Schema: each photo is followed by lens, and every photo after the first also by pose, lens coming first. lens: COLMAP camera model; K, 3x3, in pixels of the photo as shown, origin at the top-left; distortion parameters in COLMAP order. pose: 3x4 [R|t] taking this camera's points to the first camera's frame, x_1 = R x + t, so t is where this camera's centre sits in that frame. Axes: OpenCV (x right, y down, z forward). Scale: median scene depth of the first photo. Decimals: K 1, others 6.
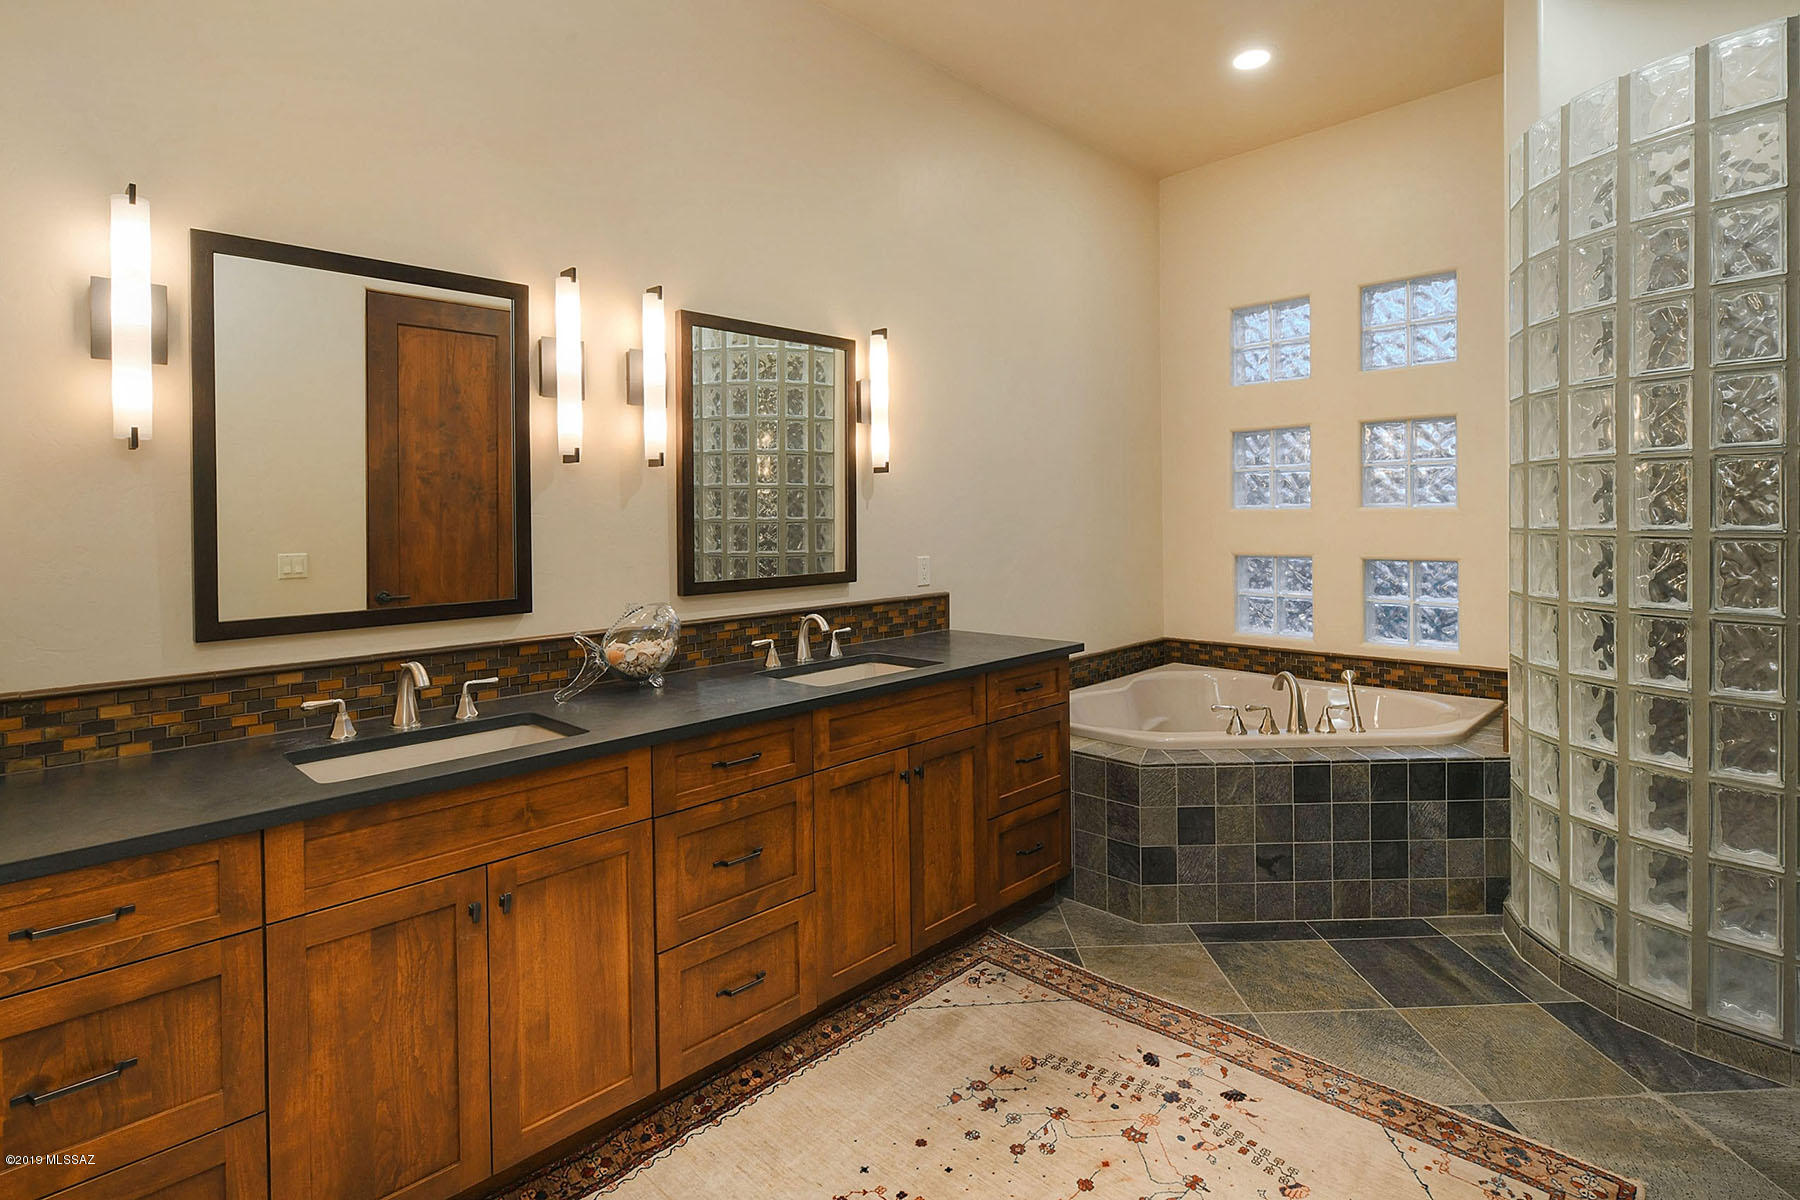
lens RADIAL K [[890.6, 0, 896.2], [0, 890.6, 594.2], [0, 0, 1]] dist [-0.000740, -0.000834]
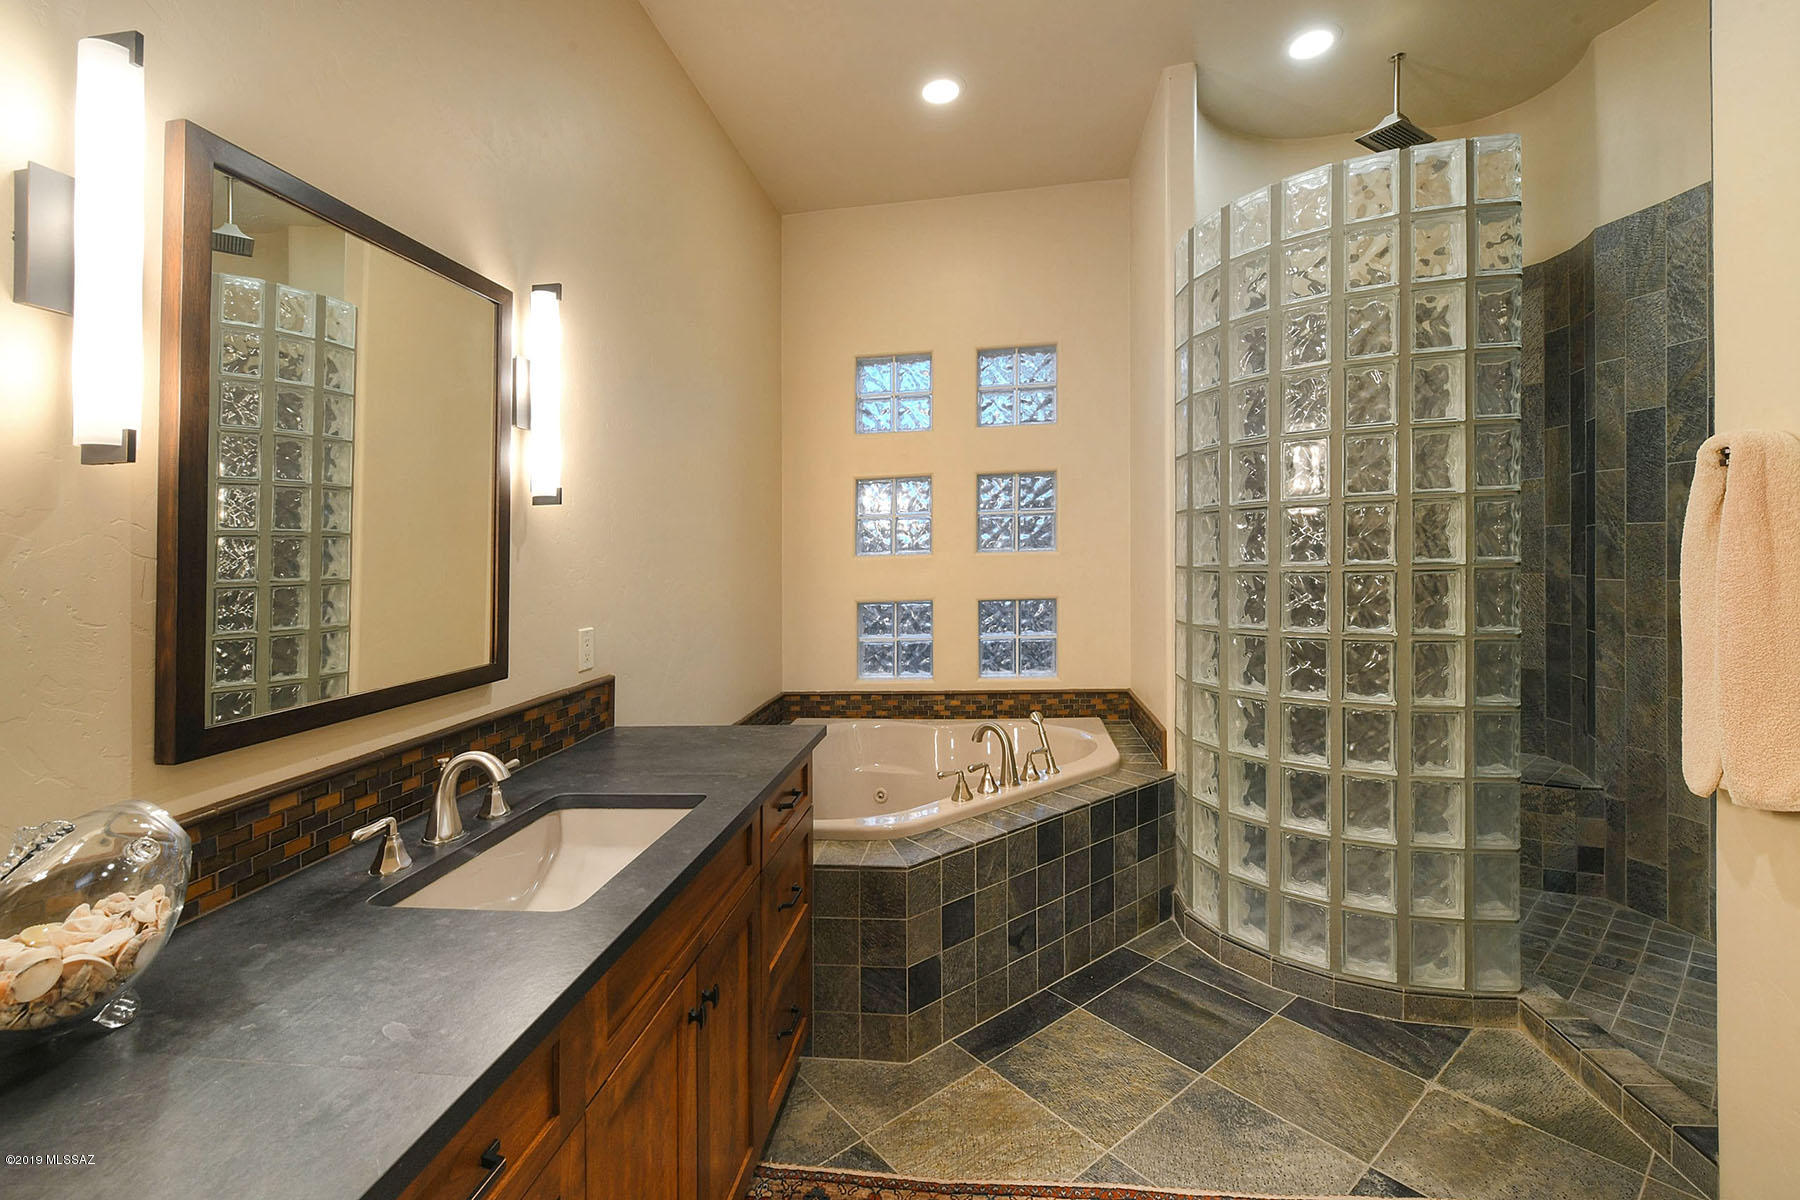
lens RADIAL K [[770.3, 0, 891.1], [0, 770.3, 558.0], [0, 0, 1]] dist [-0.008460, -0.005119]
pose [[0.799179, -0.015616, 0.600890, -0.153805], [0.075013, 0.994439, -0.073923, -0.038339], [-0.596394, 0.104152, 0.795906, 0.411633]]
